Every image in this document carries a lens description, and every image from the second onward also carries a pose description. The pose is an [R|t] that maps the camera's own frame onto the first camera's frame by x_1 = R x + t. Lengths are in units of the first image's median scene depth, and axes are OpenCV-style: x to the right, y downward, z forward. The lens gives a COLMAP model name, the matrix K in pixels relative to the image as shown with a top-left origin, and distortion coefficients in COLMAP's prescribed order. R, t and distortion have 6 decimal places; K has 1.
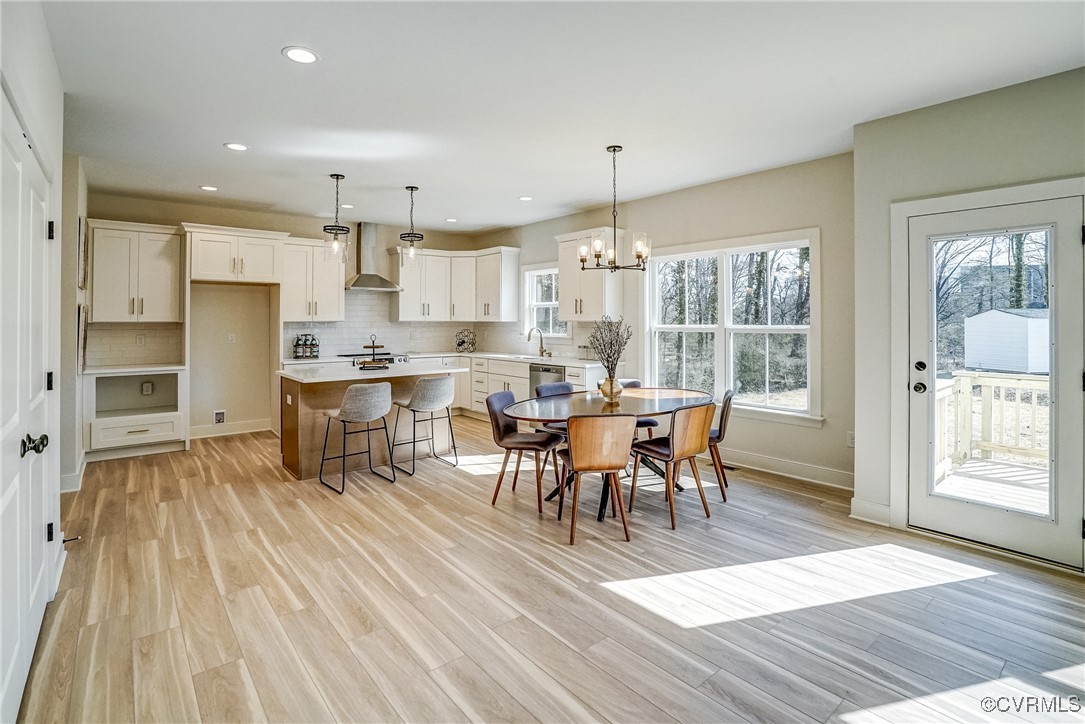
lens RADIAL K [[512.6, 0, 527.6], [0, 512.6, 314.3], [0, 0, 1]] dist [-0.055217, 0.000032]
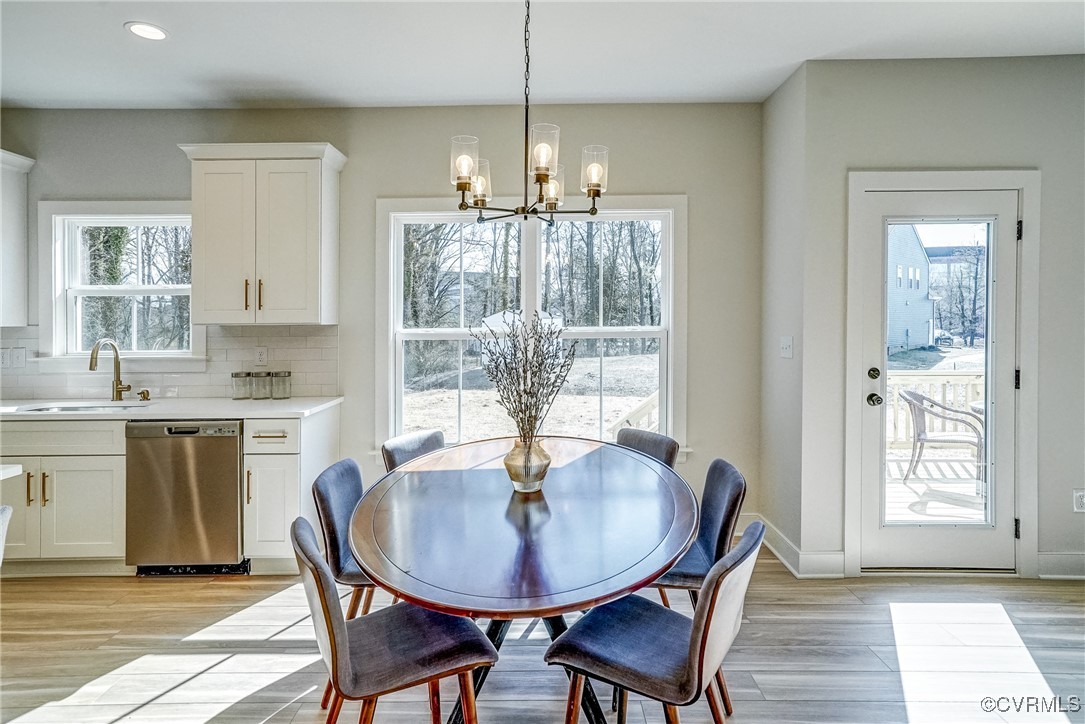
lens RADIAL K [[598.4, 0, 542.6], [0, 598.4, 321.4], [0, 0, 1]] dist [0.003966, 0.000870]
pose [[0.631873, -0.005344, 0.775054, -0.184196], [-0.002460, 0.999957, 0.008899, 0.005610], [-0.775068, -0.007530, 0.631832, 0.436902]]
